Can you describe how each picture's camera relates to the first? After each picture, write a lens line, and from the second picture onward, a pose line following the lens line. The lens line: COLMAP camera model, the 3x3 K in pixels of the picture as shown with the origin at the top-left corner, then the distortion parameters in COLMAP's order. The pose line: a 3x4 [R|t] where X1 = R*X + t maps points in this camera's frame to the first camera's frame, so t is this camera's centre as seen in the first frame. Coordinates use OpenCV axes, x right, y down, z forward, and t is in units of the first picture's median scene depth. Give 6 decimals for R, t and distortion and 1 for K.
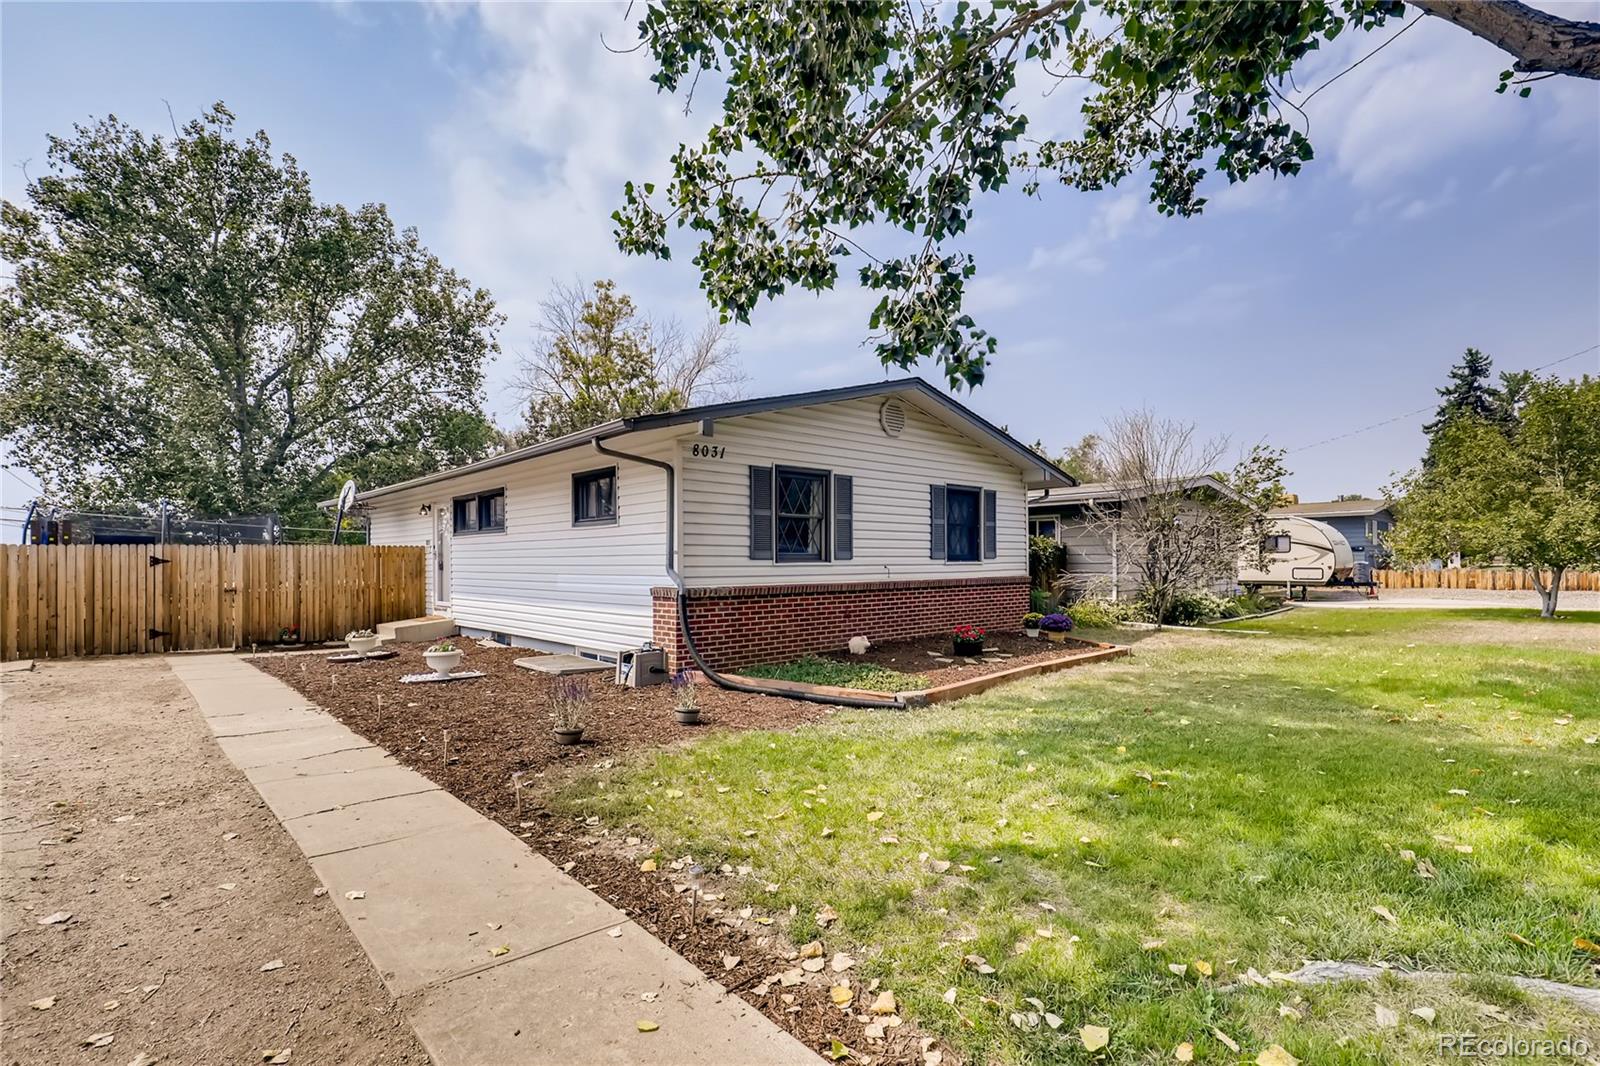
lens RADIAL K [[740.8, 0, 787.2], [0, 740.8, 534.7], [0, 0, 1]] dist [-0.002131, -0.000225]
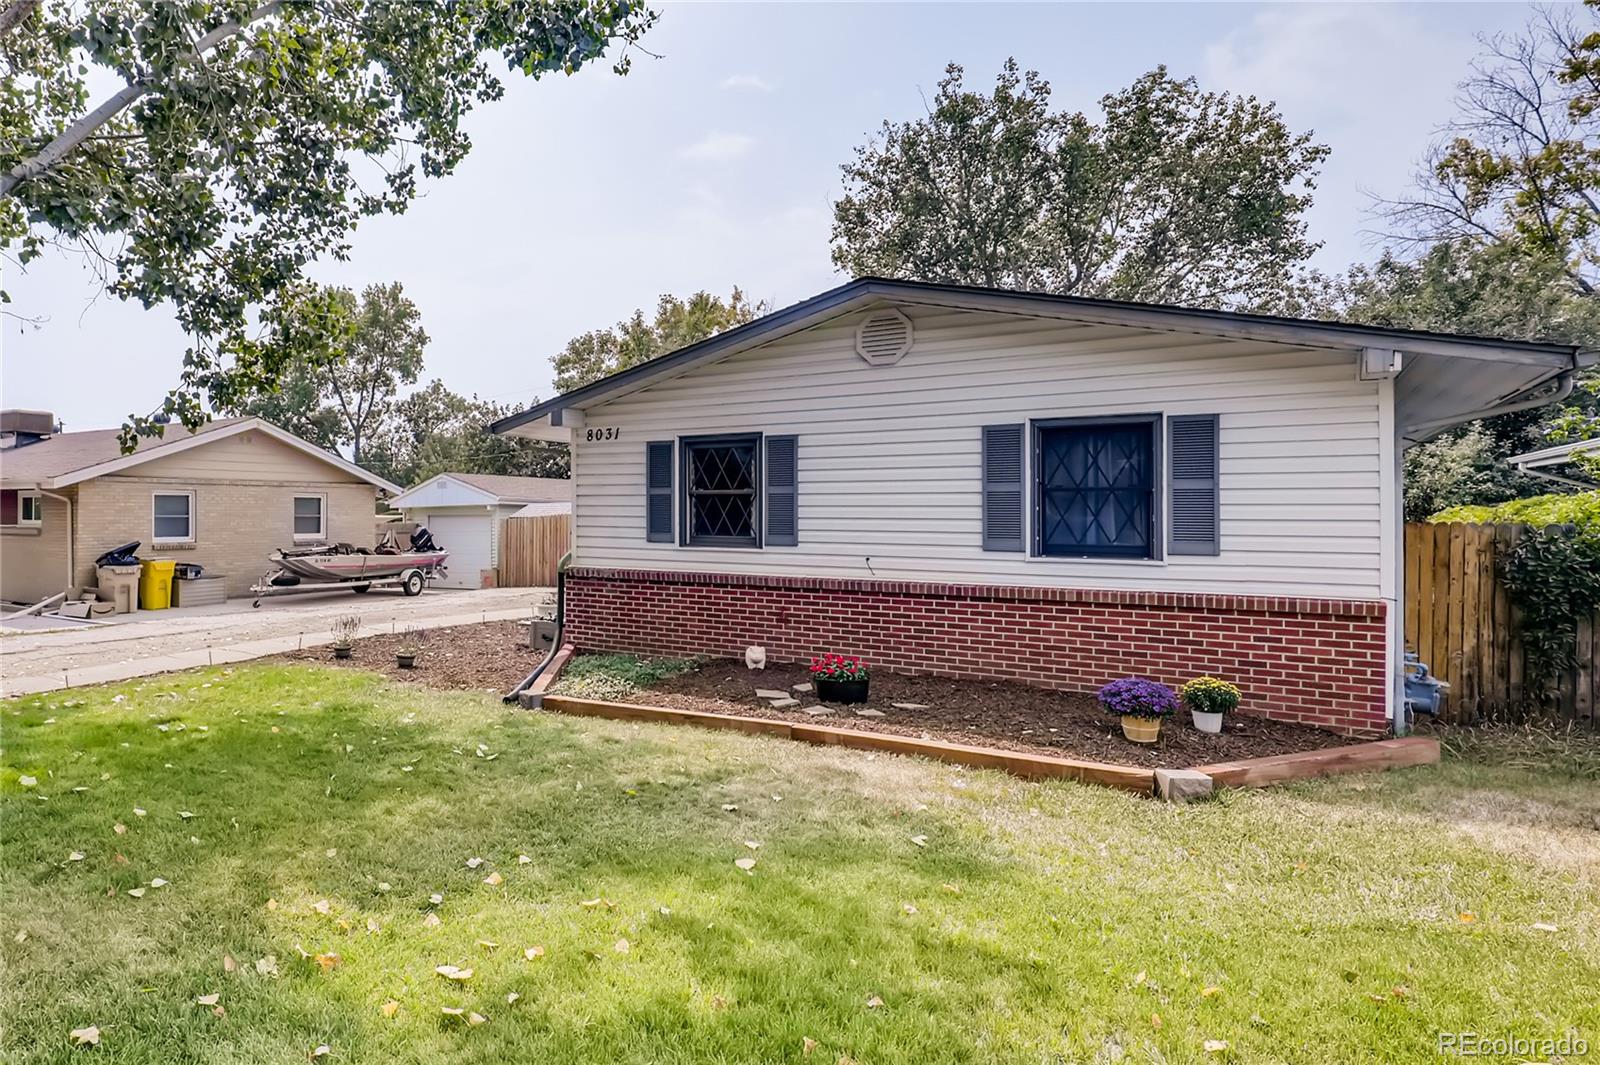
lens RADIAL K [[740.8, 0, 791.2], [0, 740.8, 536.0], [0, 0, 1]] dist [-0.002131, -0.000225]
pose [[0.376717, 0.001895, -0.926327, 0.772829], [0.005509, 0.999976, 0.004287, 0.019686], [0.926312, -0.006718, 0.376697, 0.706323]]
